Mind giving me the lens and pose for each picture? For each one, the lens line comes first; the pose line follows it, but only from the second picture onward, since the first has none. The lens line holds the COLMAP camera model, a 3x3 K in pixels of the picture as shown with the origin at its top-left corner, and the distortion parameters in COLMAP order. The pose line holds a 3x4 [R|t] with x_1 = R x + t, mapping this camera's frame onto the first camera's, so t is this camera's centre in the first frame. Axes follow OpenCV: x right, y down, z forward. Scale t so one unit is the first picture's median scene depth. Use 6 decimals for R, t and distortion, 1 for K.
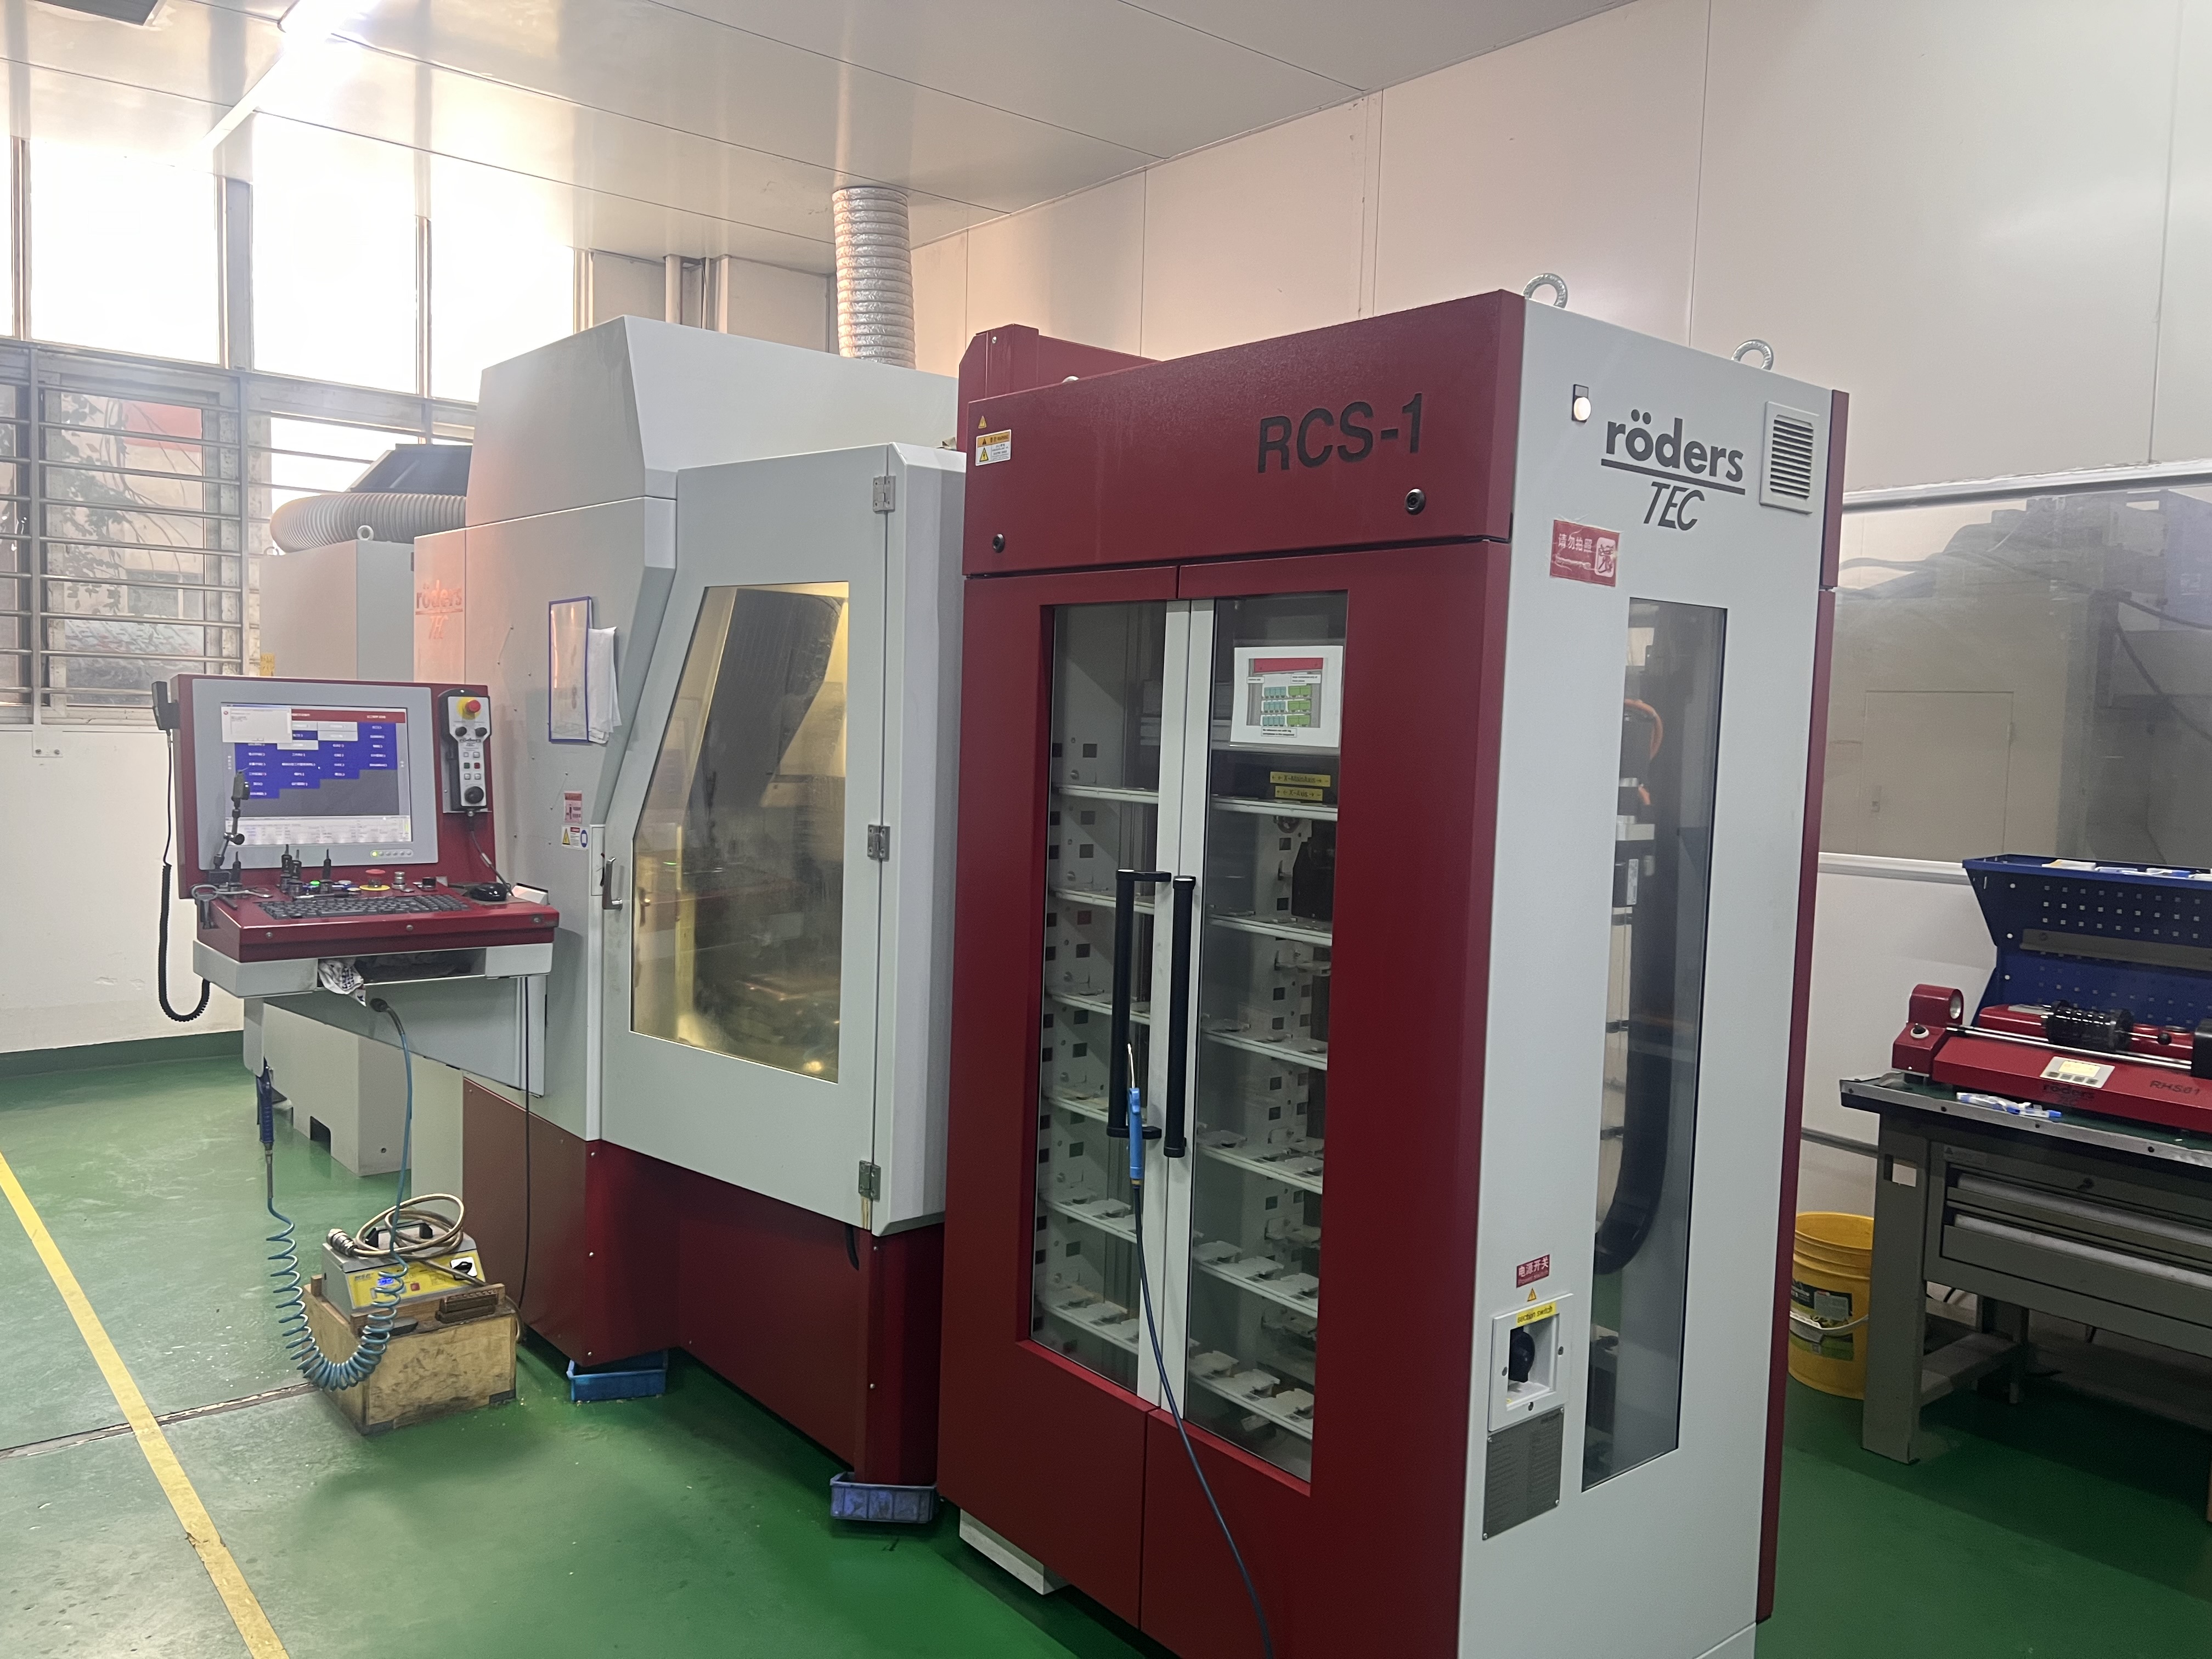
lens RADIAL K [[1663.5, 0, 1100.7], [0, 1663.5, 822.5], [0, 0, 1]] dist [0.050953, -0.064765]
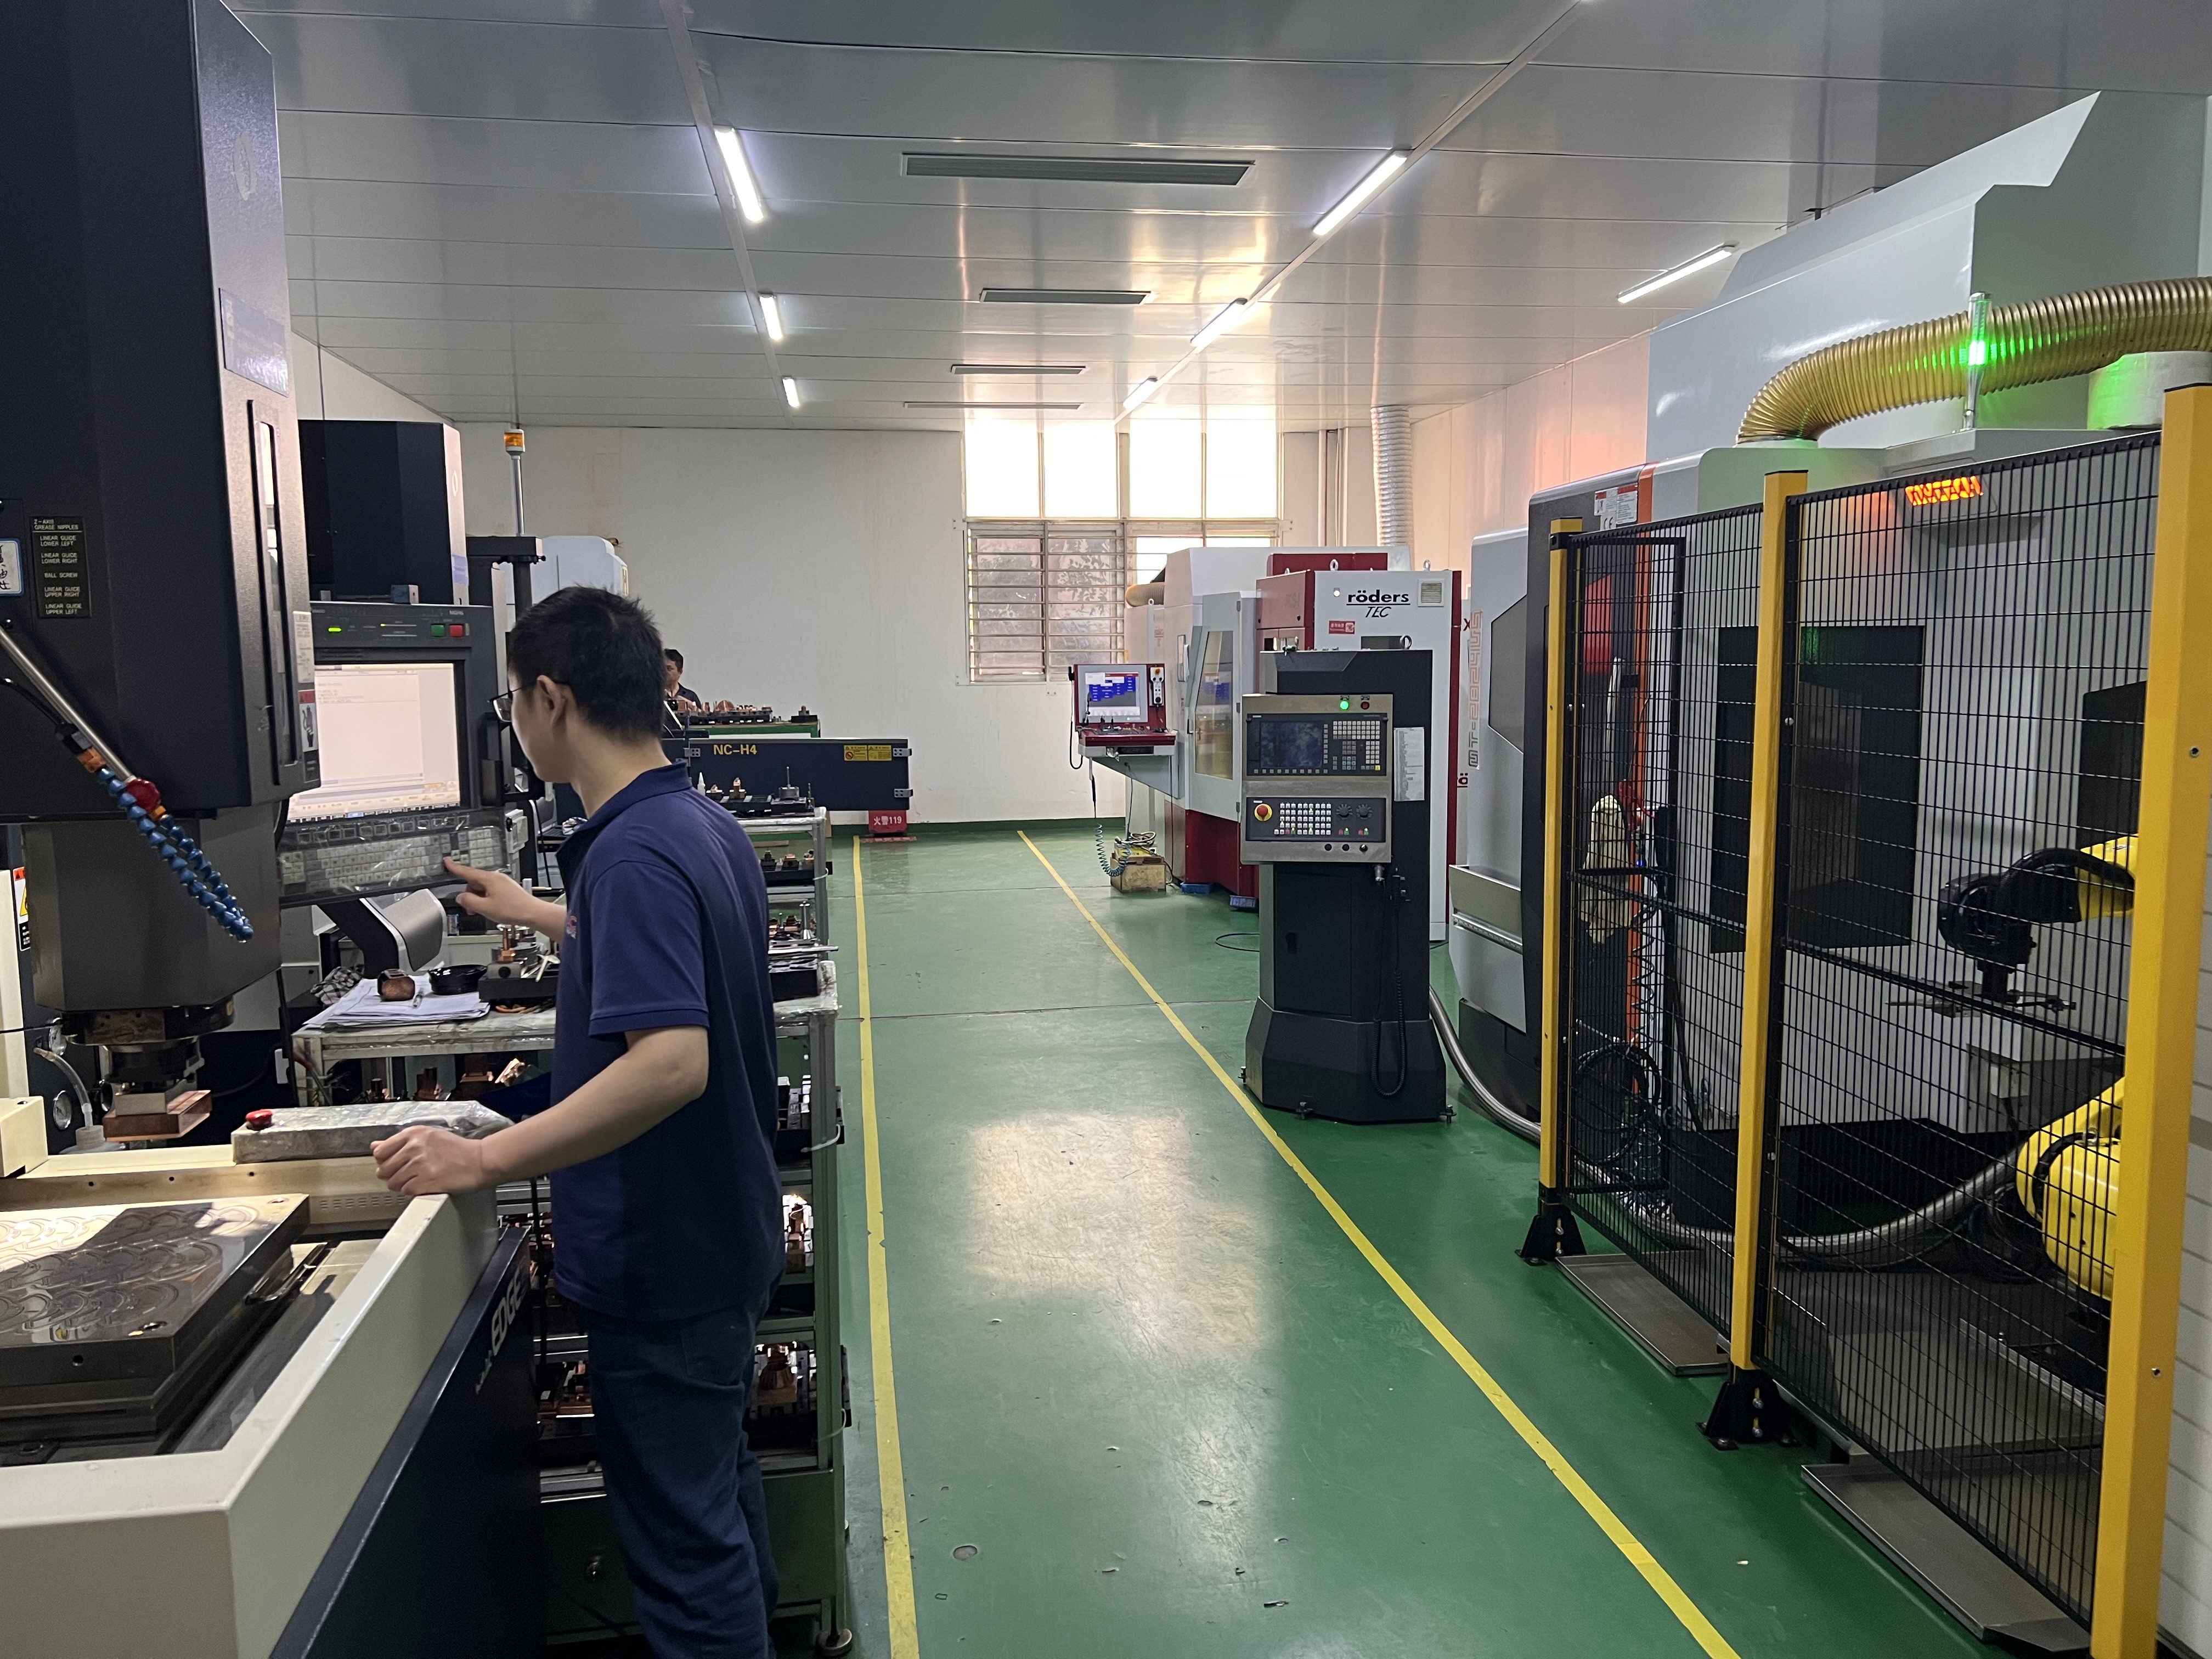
lens RADIAL K [[1663.5, 0, 1109.9], [0, 1663.5, 833.3], [0, 0, 1]] dist [0.050953, -0.064765]
pose [[0.853487, 0.018303, -0.520792, 1.185417], [0.003501, 0.999159, 0.040853, 0.107521], [0.521102, -0.036690, 0.852705, -1.714823]]
